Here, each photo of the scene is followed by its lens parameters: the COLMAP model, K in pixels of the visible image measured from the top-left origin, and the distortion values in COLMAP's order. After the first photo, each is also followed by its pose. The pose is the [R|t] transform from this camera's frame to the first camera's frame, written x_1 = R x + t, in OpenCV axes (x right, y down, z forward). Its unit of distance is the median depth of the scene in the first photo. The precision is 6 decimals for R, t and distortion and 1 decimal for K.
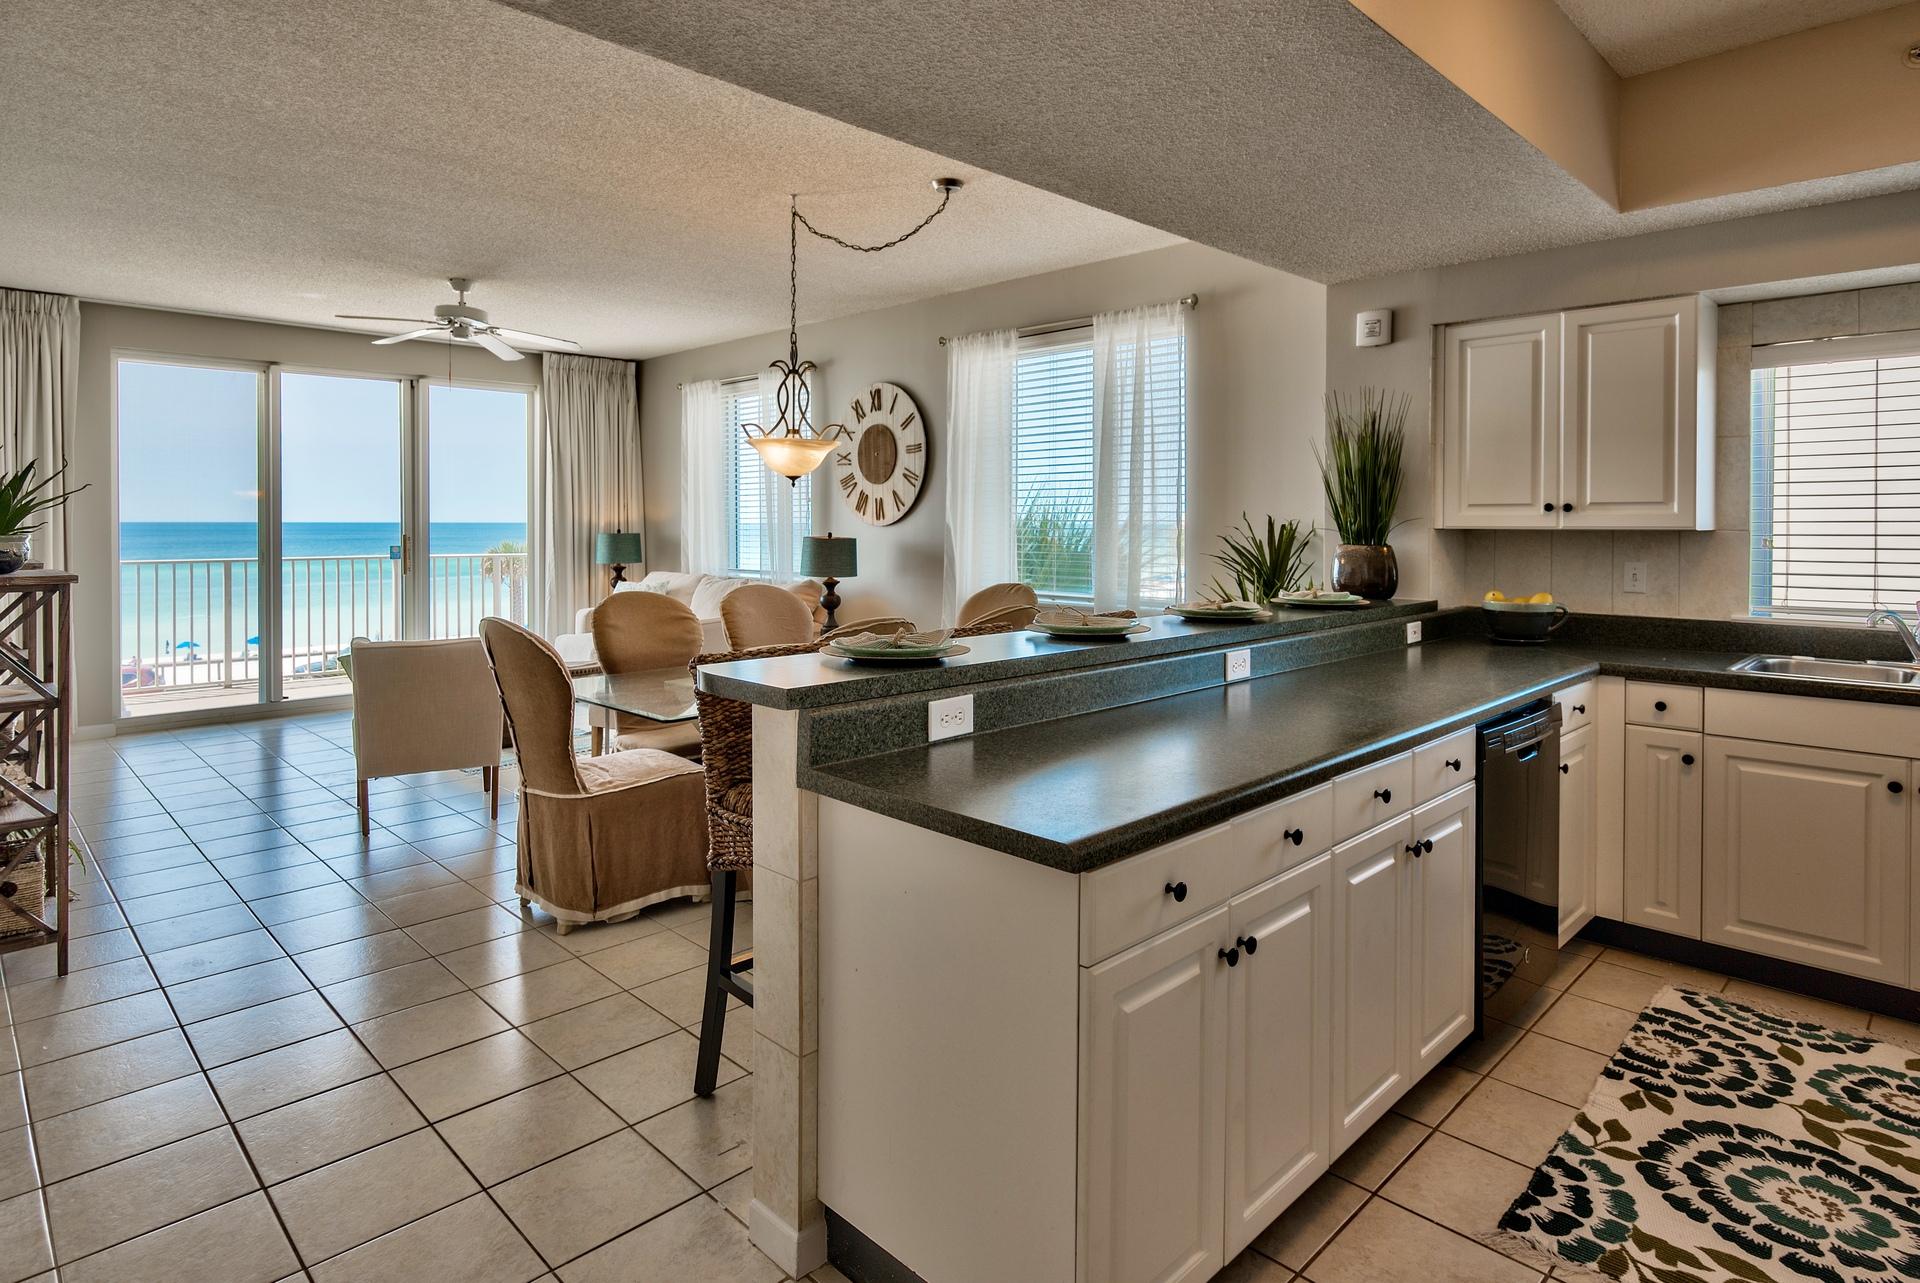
lens RADIAL K [[1046.6, 0, 961.2], [0, 1046.6, 535.5], [0, 0, 1]] dist [0.001009, -0.000225]
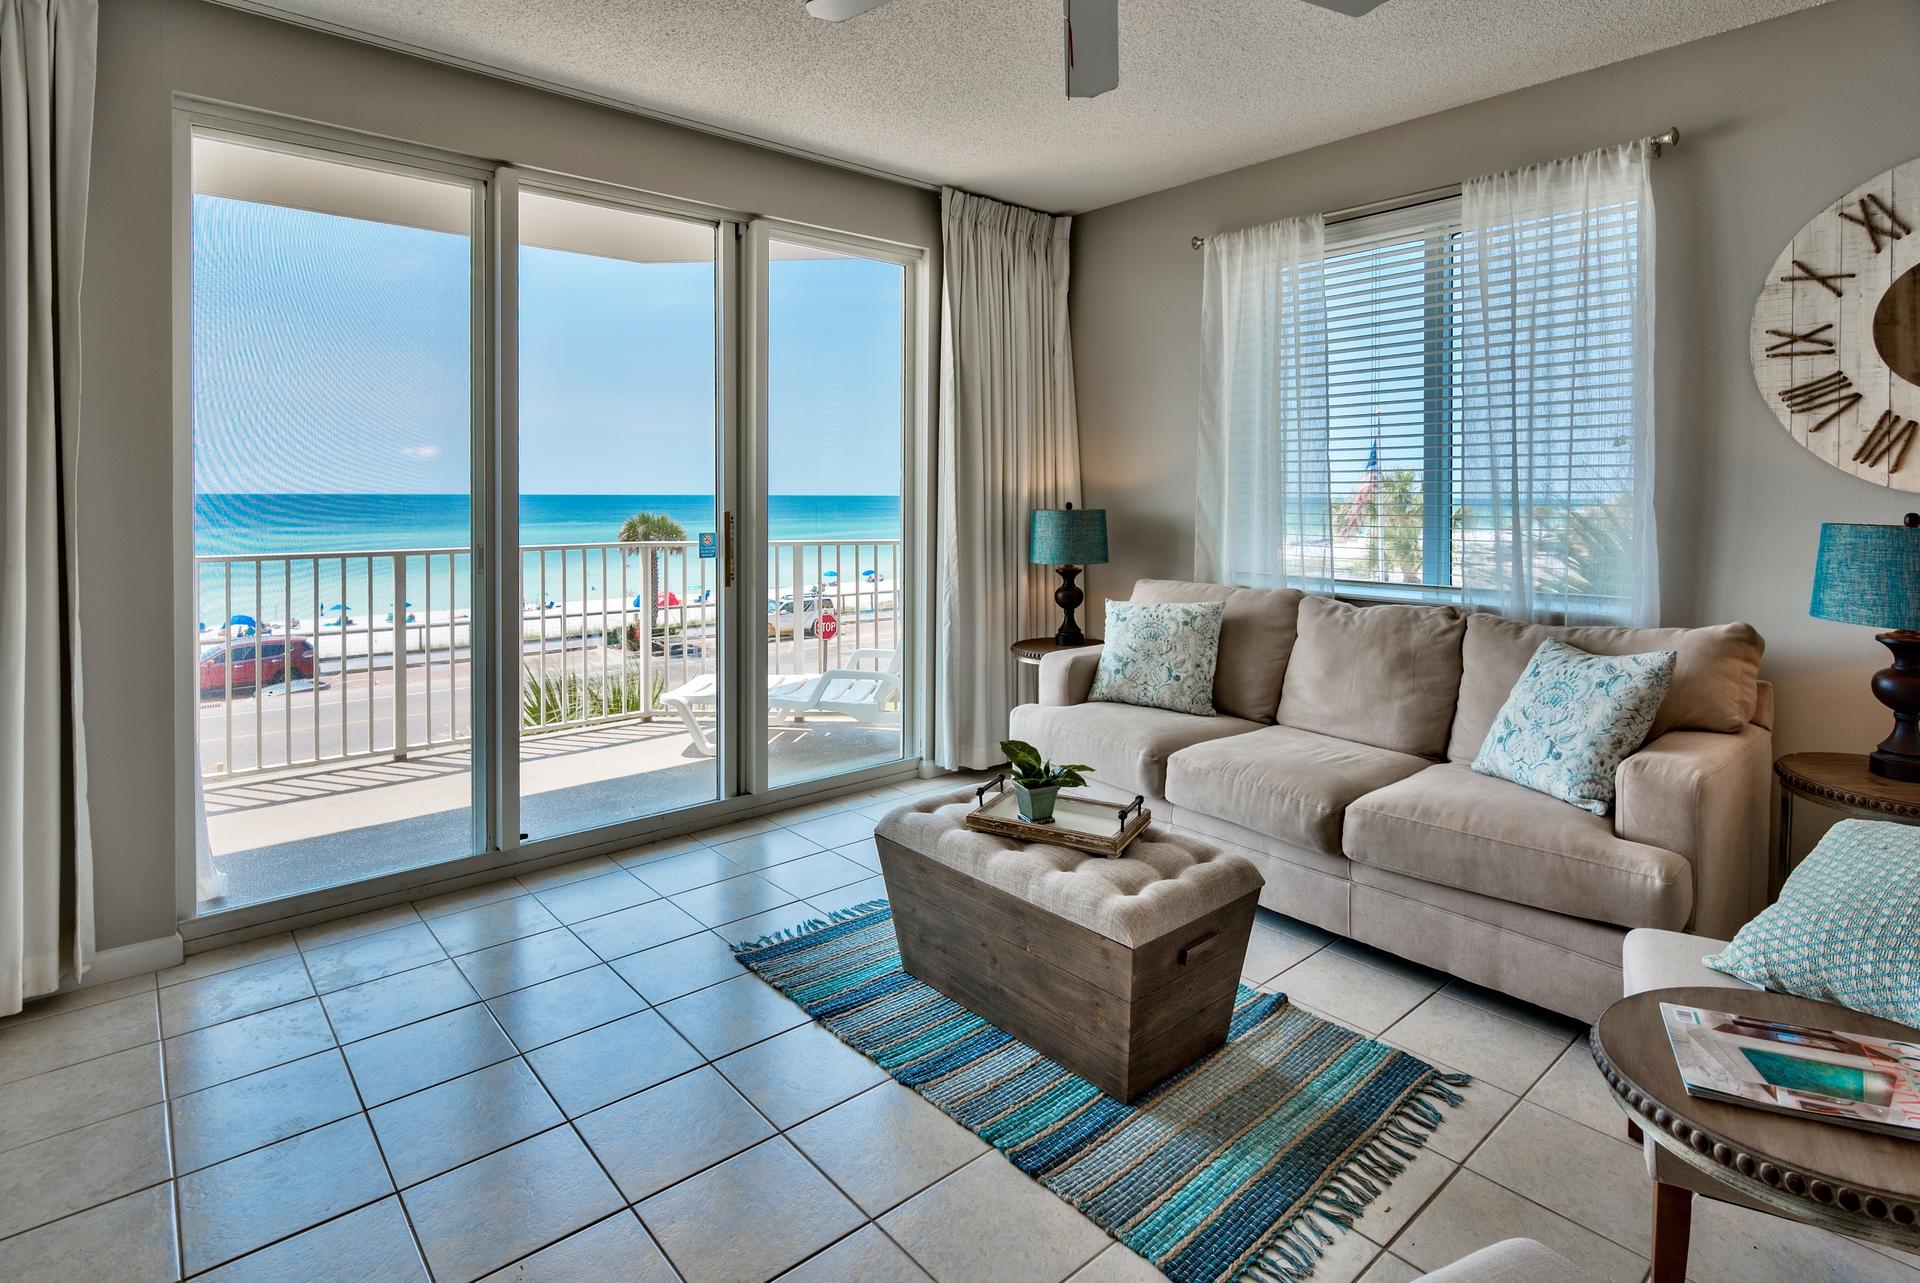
lens RADIAL K [[983.0, 0, 973.1], [0, 983.0, 499.9], [0, 0, 1]] dist [0.018243, 0.000692]
pose [[0.999008, -0.001330, -0.044515, -0.410787], [0.001145, 0.999991, -0.004180, -0.005622], [0.044521, 0.004125, 0.999000, 0.536561]]
